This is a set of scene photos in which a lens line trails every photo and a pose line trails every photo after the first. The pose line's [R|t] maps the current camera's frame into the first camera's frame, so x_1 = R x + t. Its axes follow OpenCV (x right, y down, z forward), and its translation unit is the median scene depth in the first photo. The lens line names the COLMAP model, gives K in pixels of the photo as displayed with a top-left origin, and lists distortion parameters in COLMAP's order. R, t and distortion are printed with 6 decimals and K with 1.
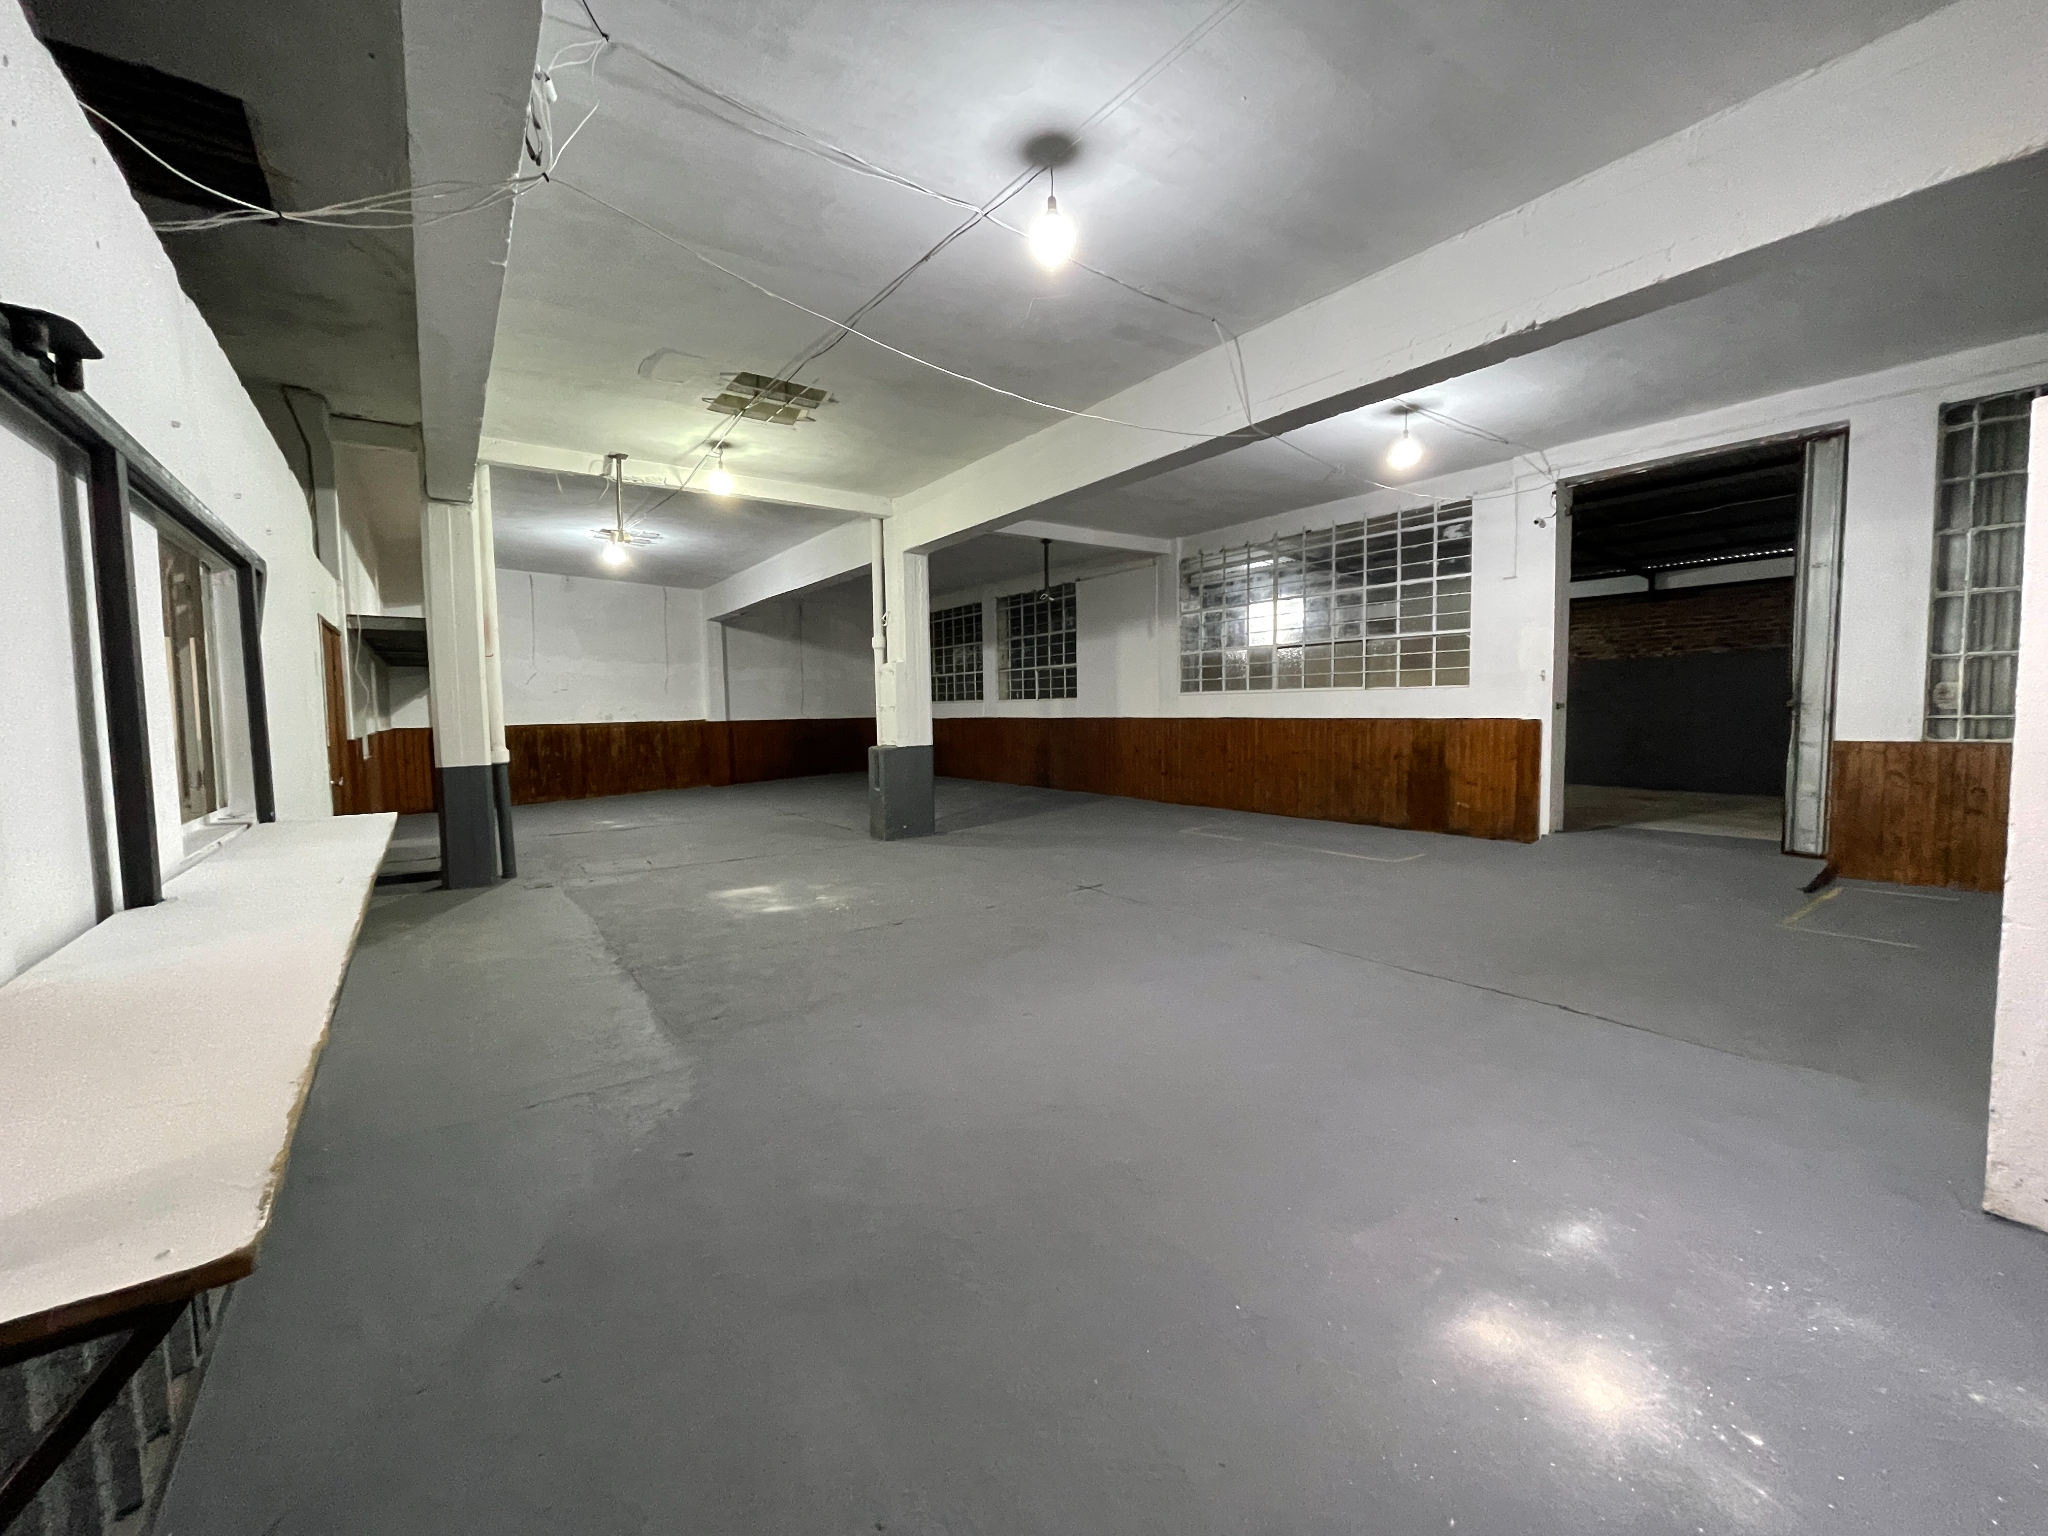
lens RADIAL K [[821.4, 0, 1027.9], [0, 821.4, 763.8], [0, 0, 1]] dist [-0.002883, 0.001109]
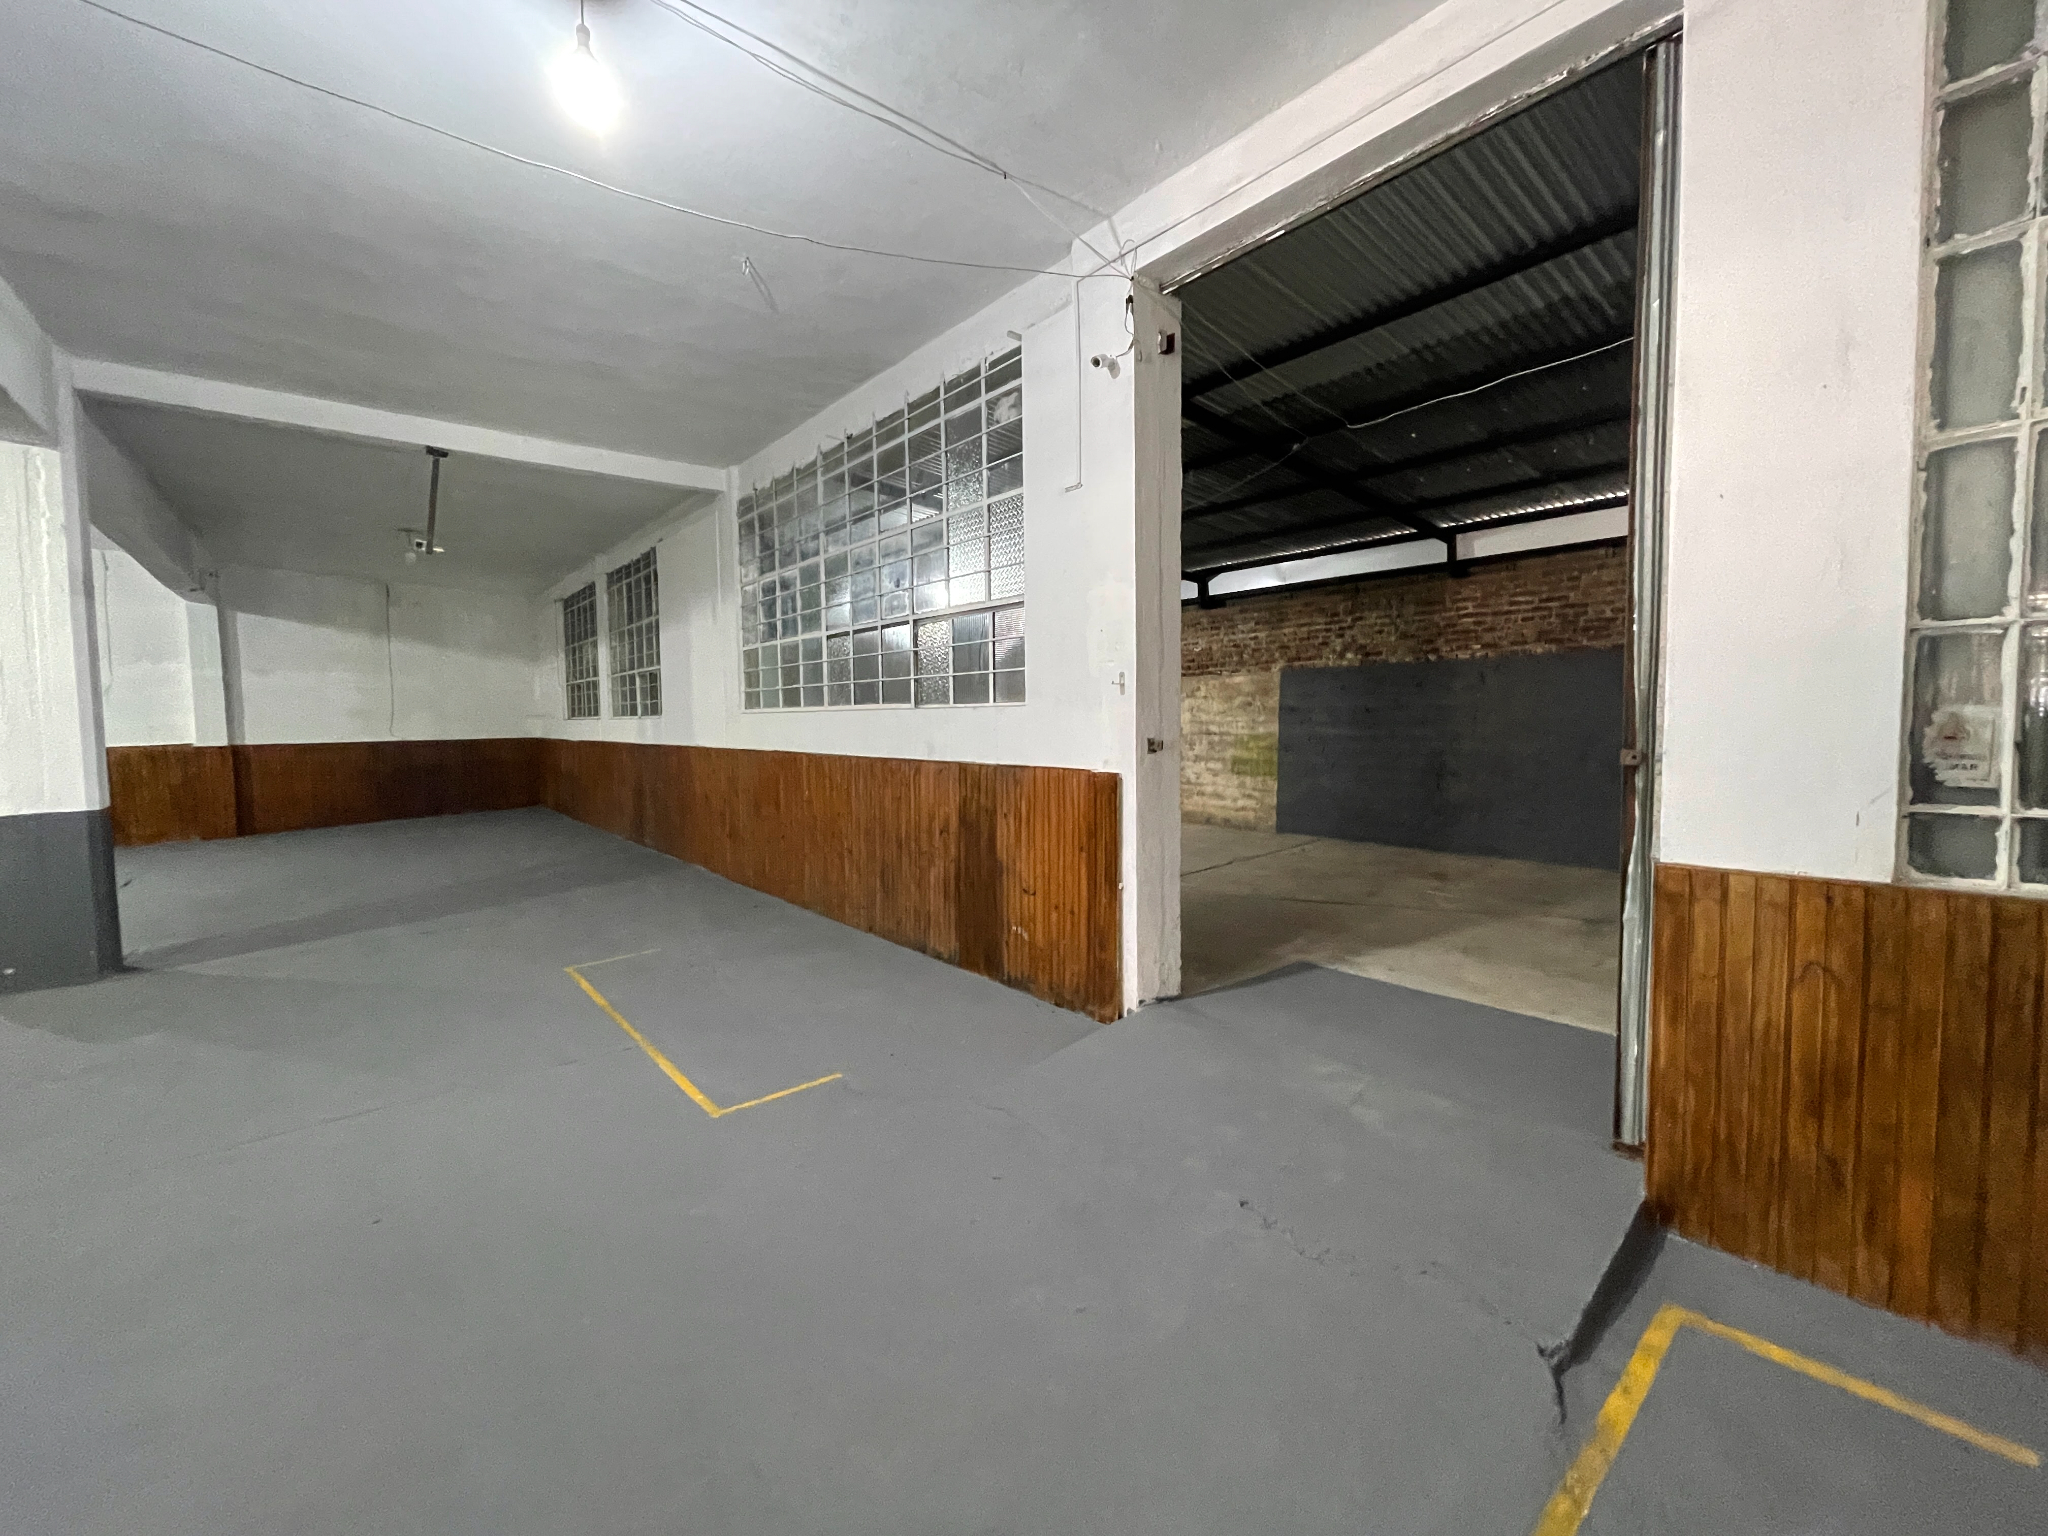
lens RADIAL K [[821.4, 0, 1026.1], [0, 821.4, 764.8], [0, 0, 1]] dist [-0.002883, 0.001109]
pose [[0.997645, -0.001567, 0.068568, 0.457674], [0.002297, 0.999942, -0.010568, -0.046256], [-0.068548, 0.010701, 0.997590, 0.441970]]
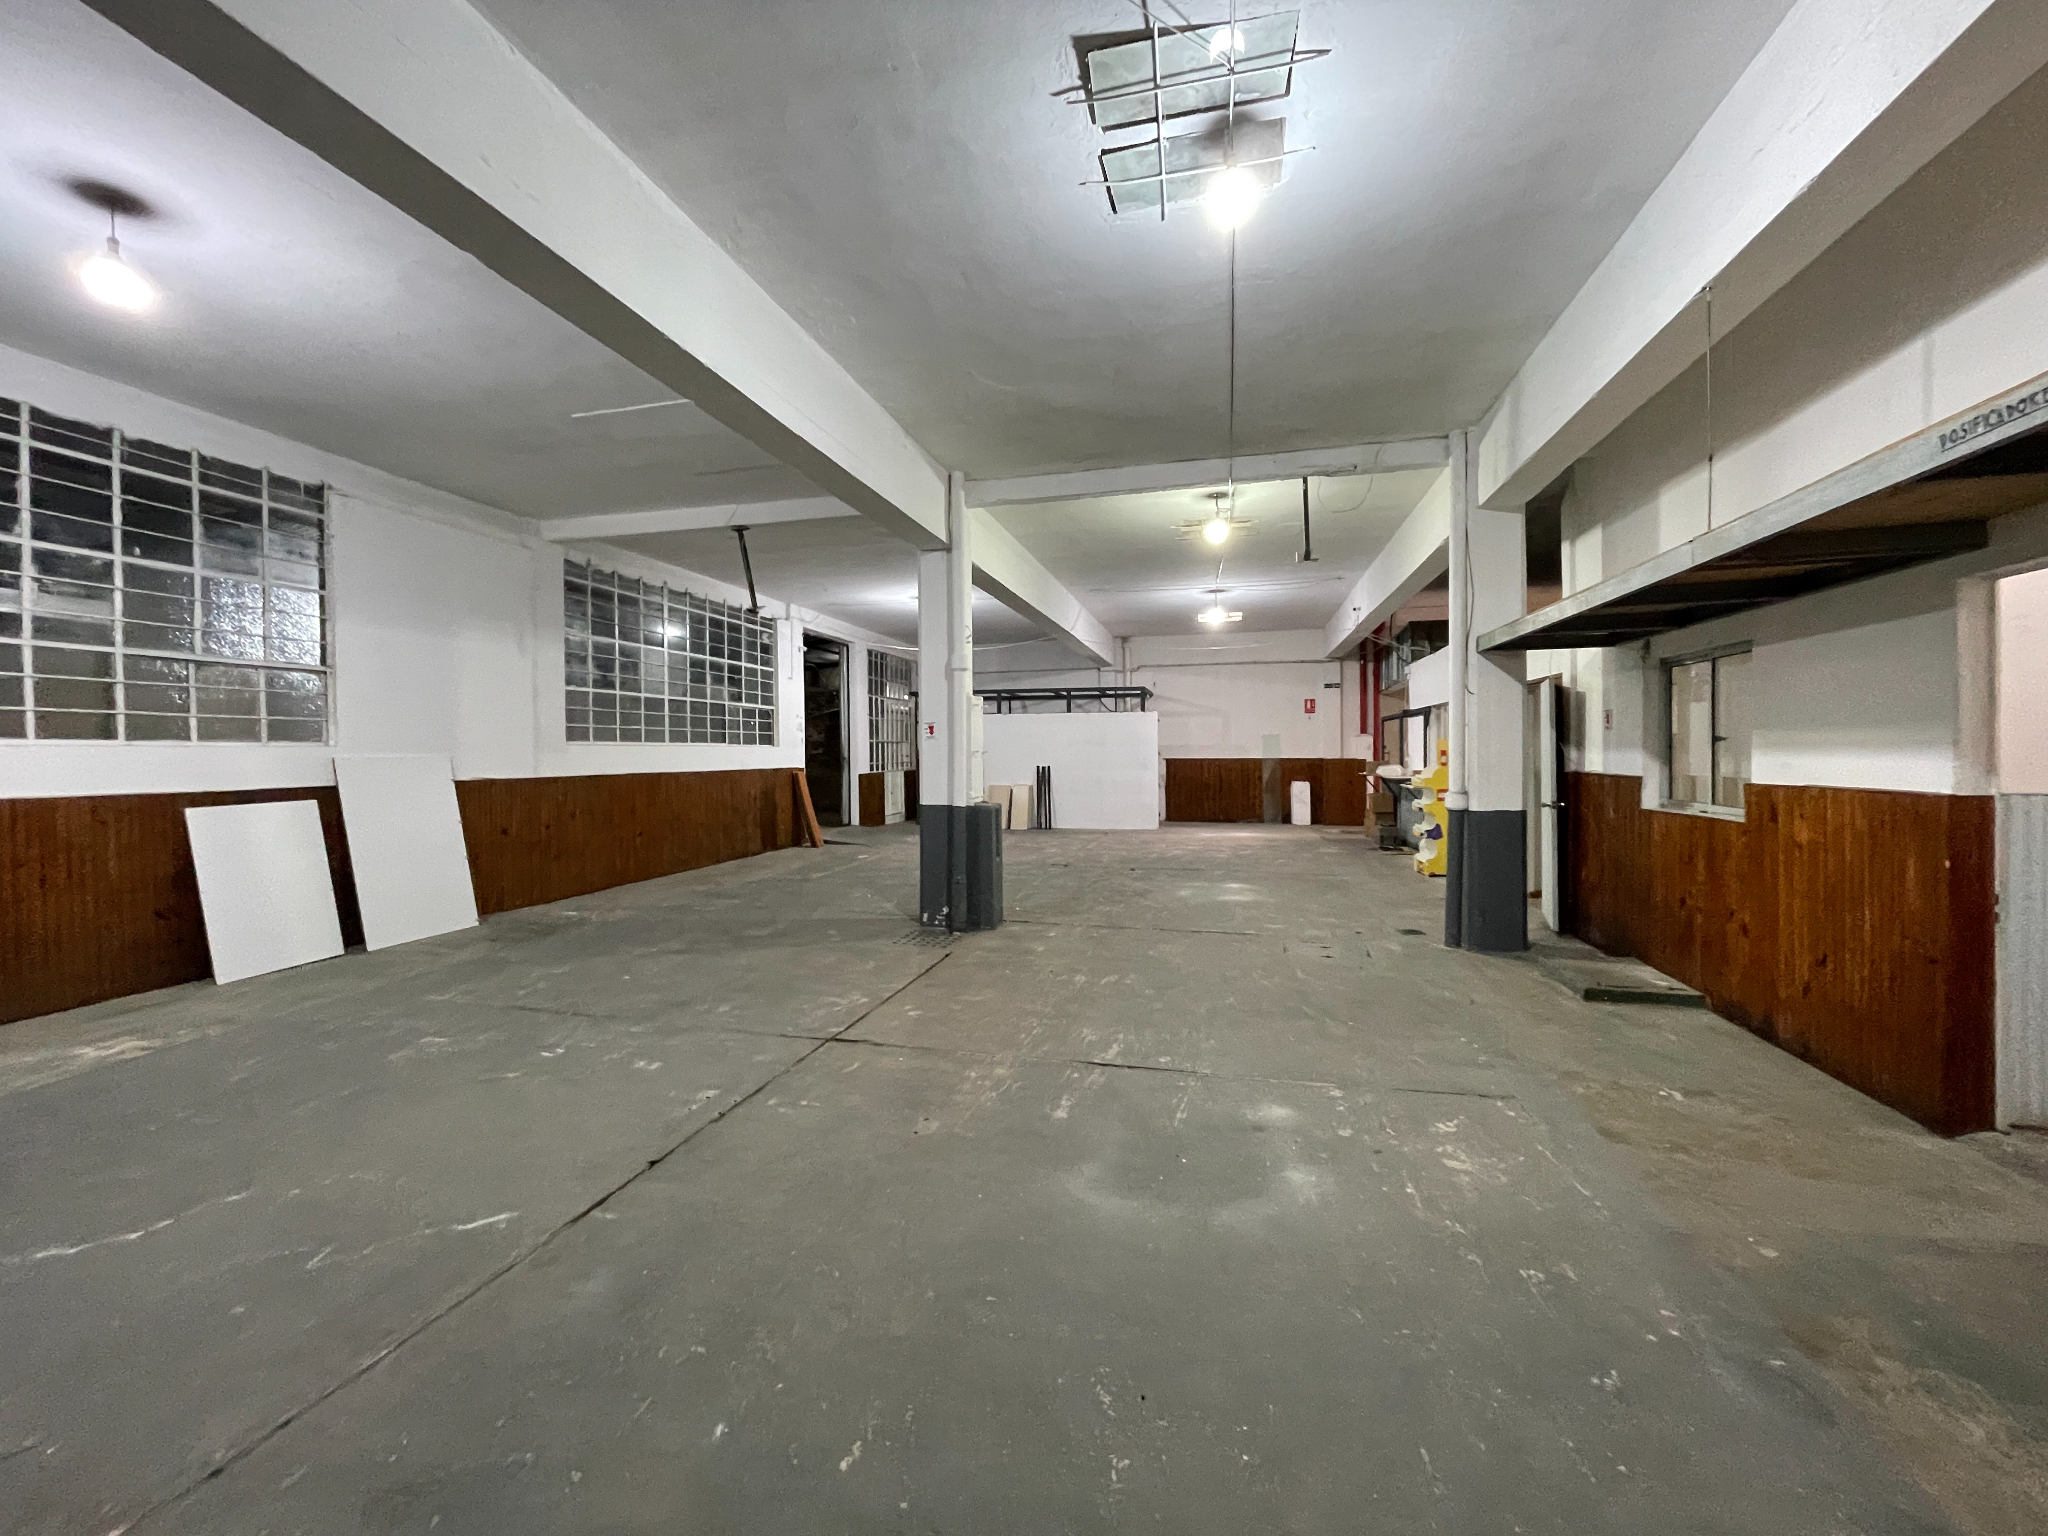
lens RADIAL K [[821.4, 0, 1027.2], [0, 821.4, 764.8], [0, 0, 1]] dist [-0.002883, 0.001109]
pose [[-0.646511, 0.003127, 0.762898, -0.790970], [0.062889, 0.996807, 0.049209, -0.096628], [-0.760308, 0.079792, -0.644643, 1.468274]]
